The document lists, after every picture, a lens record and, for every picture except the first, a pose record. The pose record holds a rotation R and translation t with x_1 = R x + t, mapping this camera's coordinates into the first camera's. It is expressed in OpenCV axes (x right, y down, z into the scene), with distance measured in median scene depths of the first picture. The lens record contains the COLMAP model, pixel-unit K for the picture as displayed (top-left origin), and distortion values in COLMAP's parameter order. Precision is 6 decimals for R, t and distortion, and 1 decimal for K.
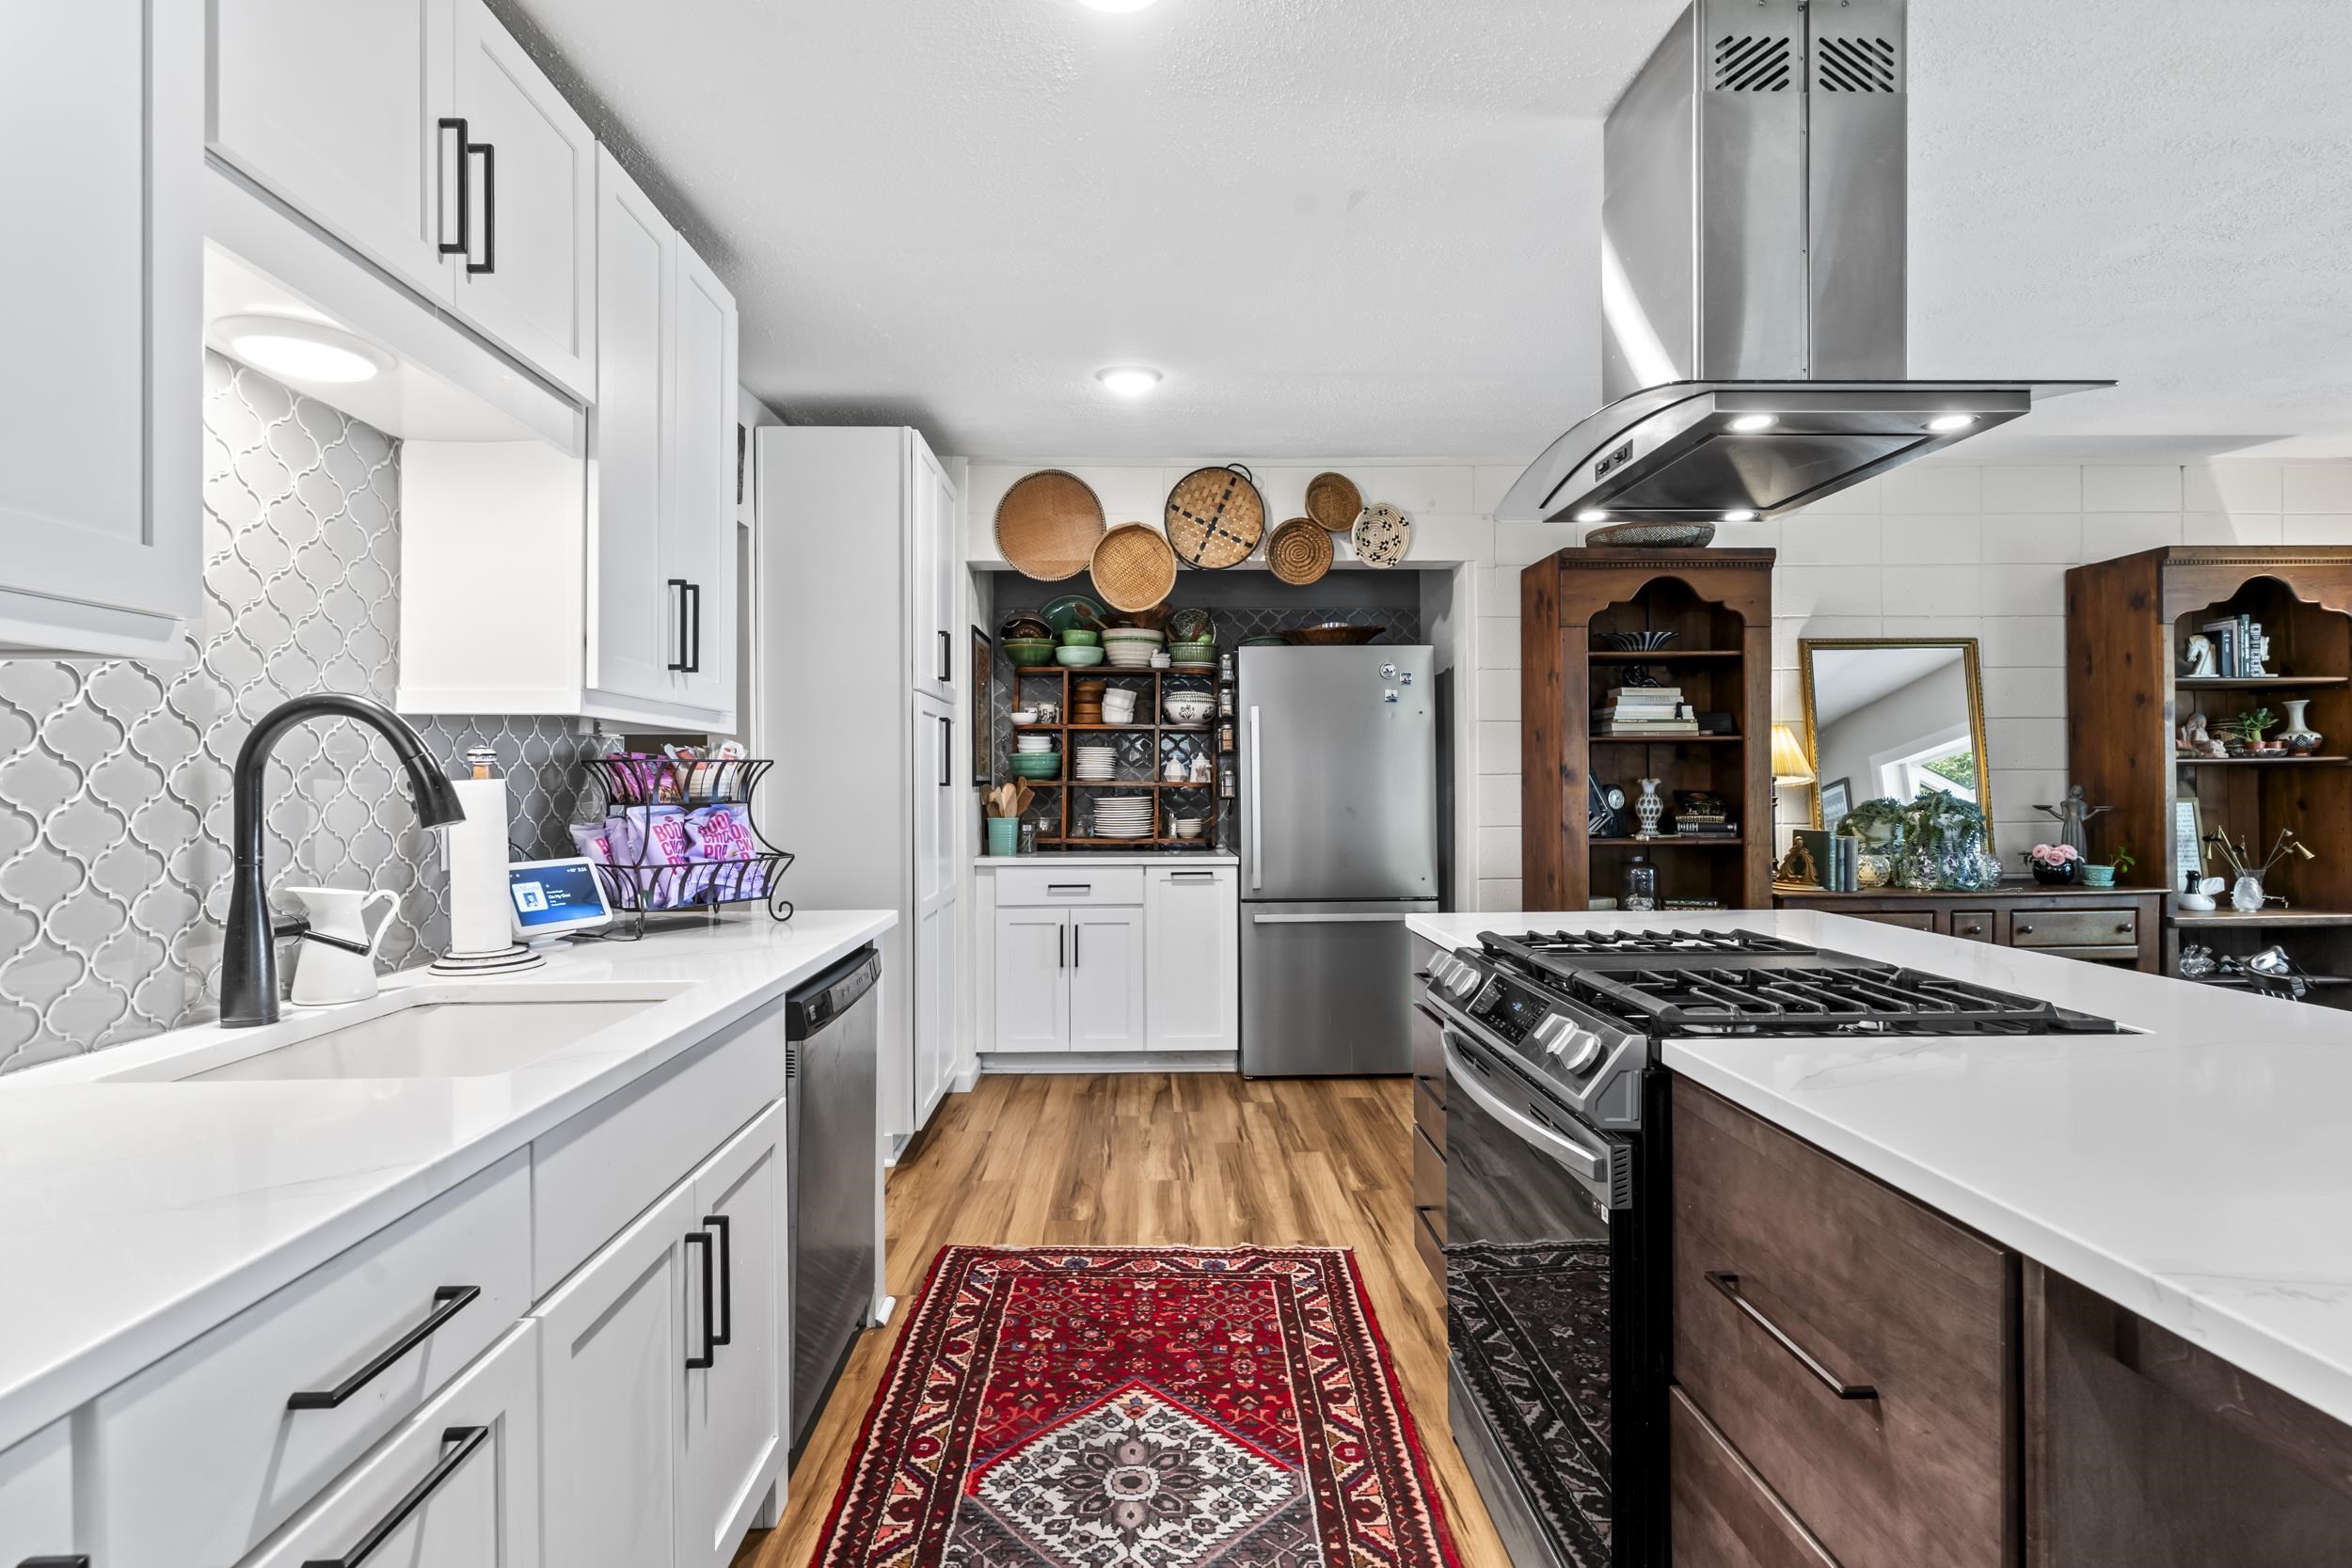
lens RADIAL K [[1120.8, 0, 1169.9], [0, 1120.8, 777.5], [0, 0, 1]] dist [0.005557, 0.000438]
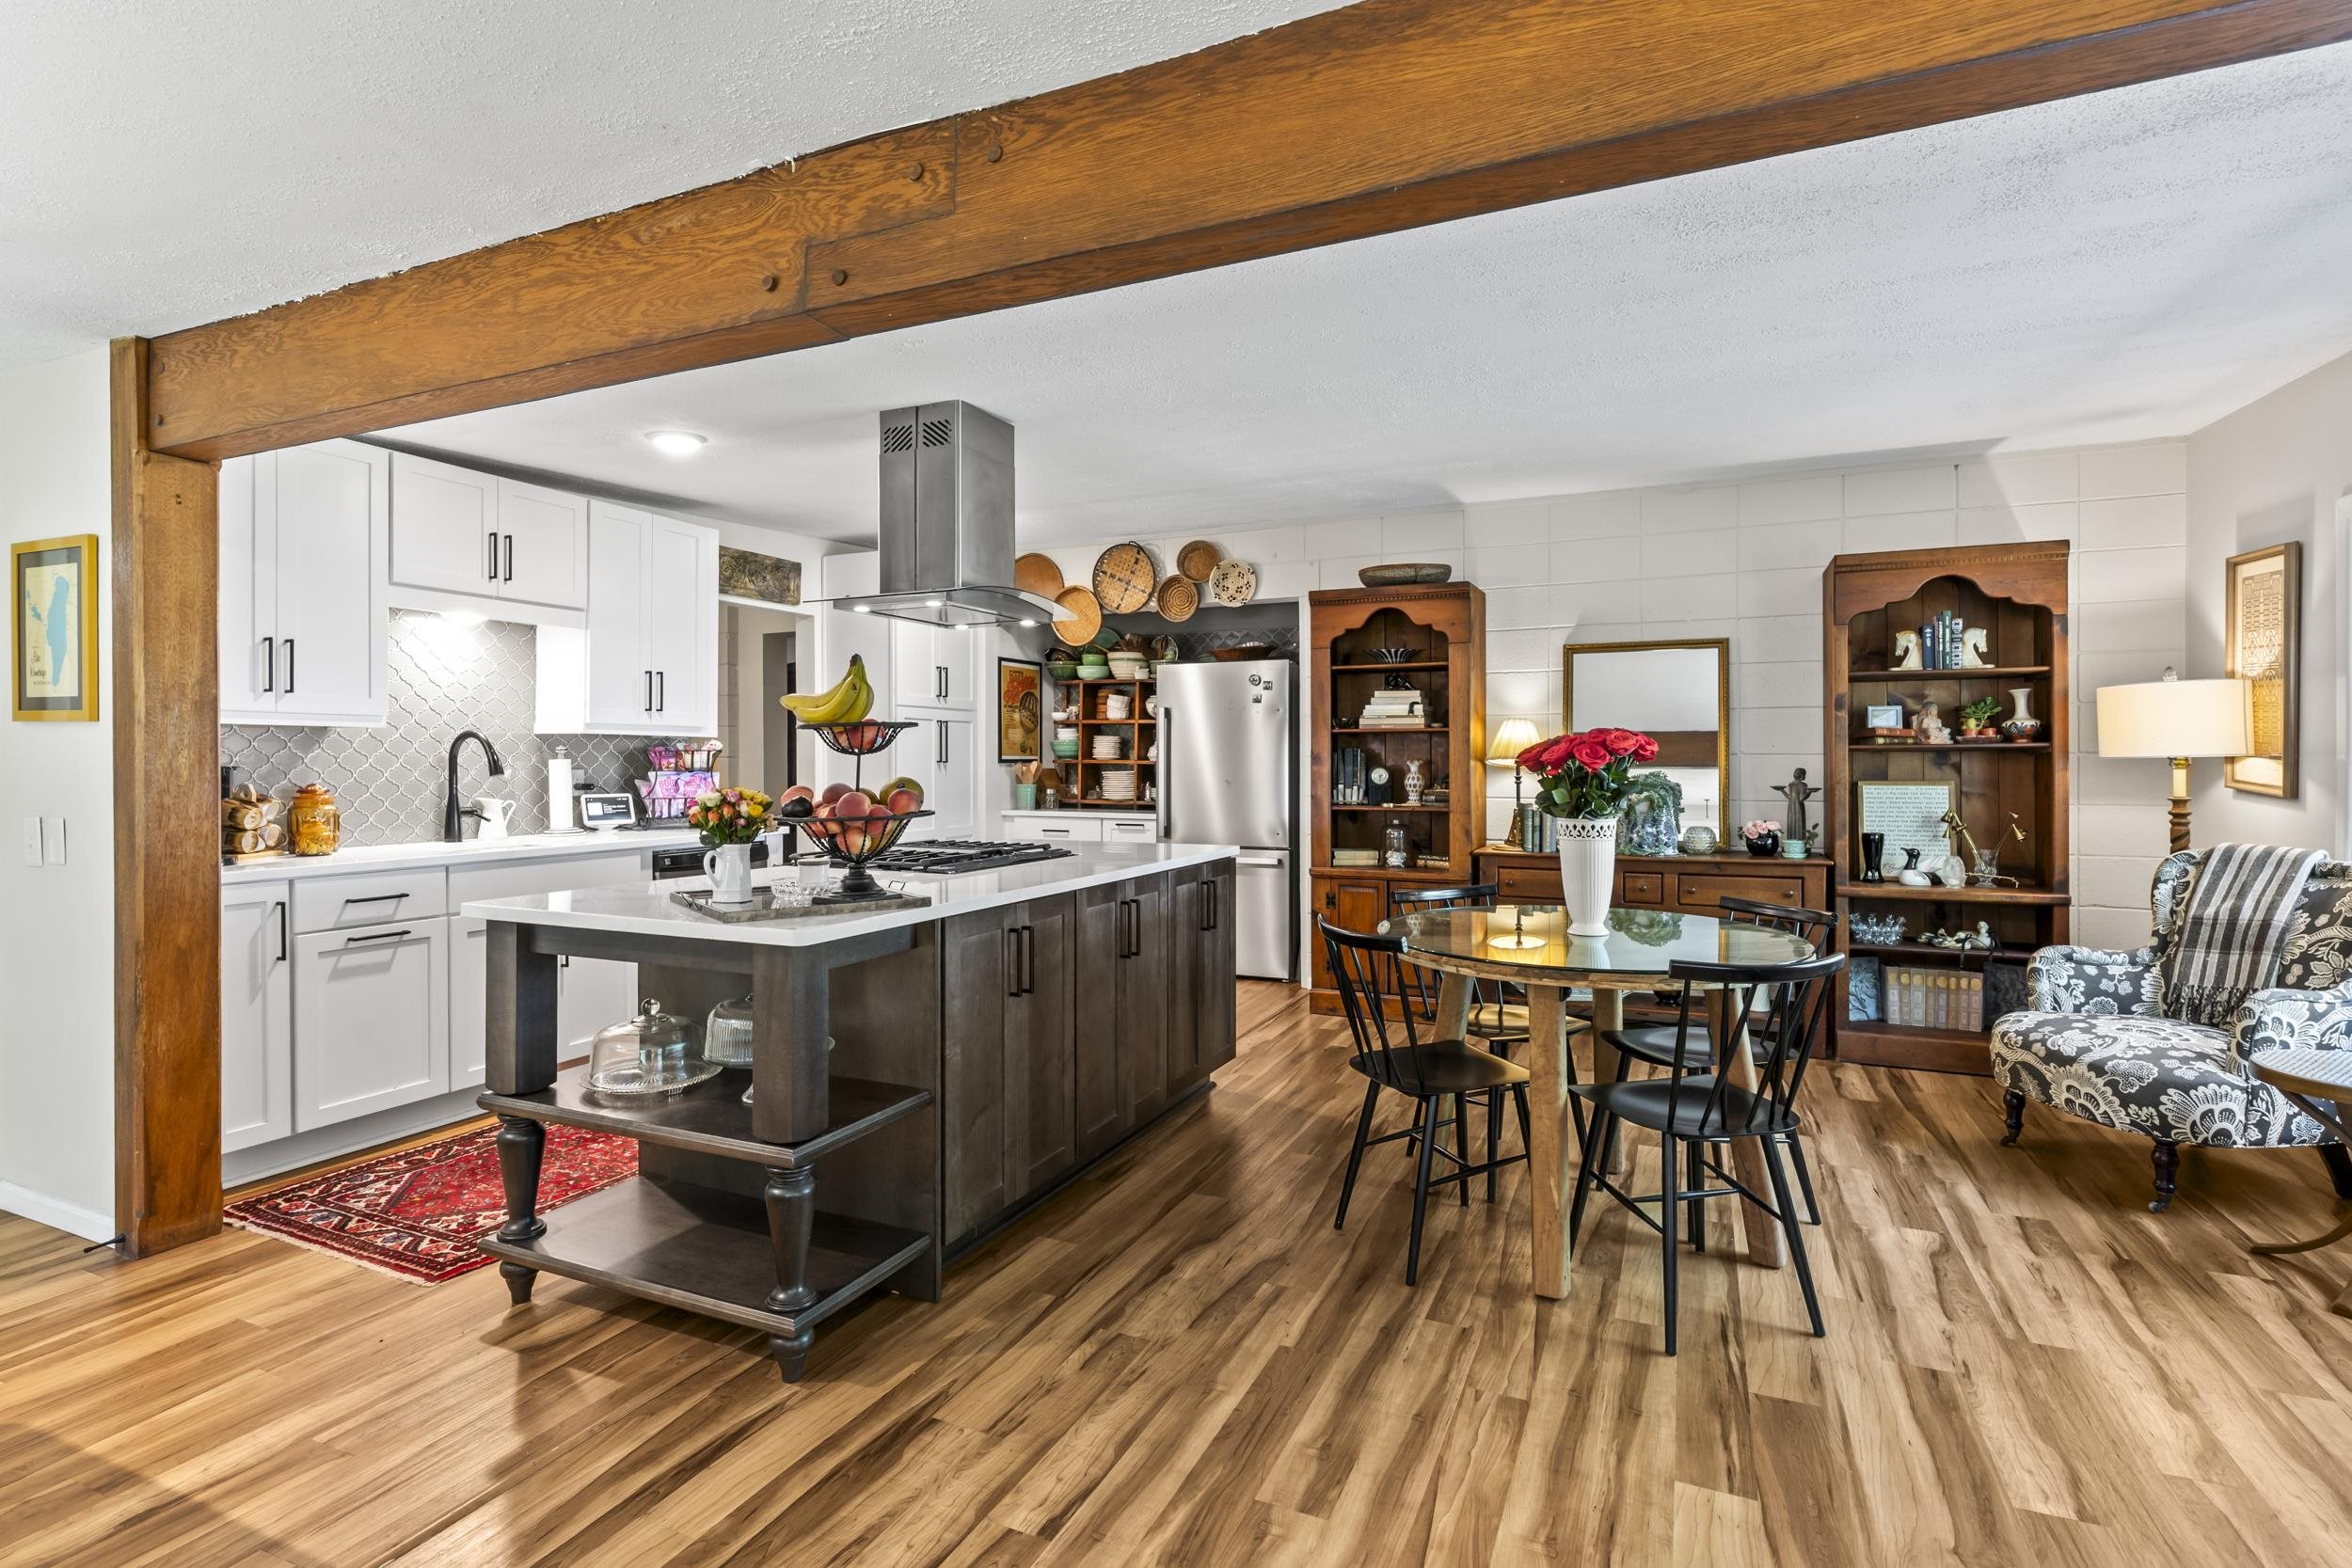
lens RADIAL K [[1120.8, 0, 1169.9], [0, 1120.8, 777.5], [0, 0, 1]] dist [0.005557, 0.000438]
pose [[0.898138, 0.012090, -0.439547, 0.777330], [-0.002275, 0.999736, 0.022850, -0.008582], [0.439708, -0.019523, 0.897929, -0.295730]]
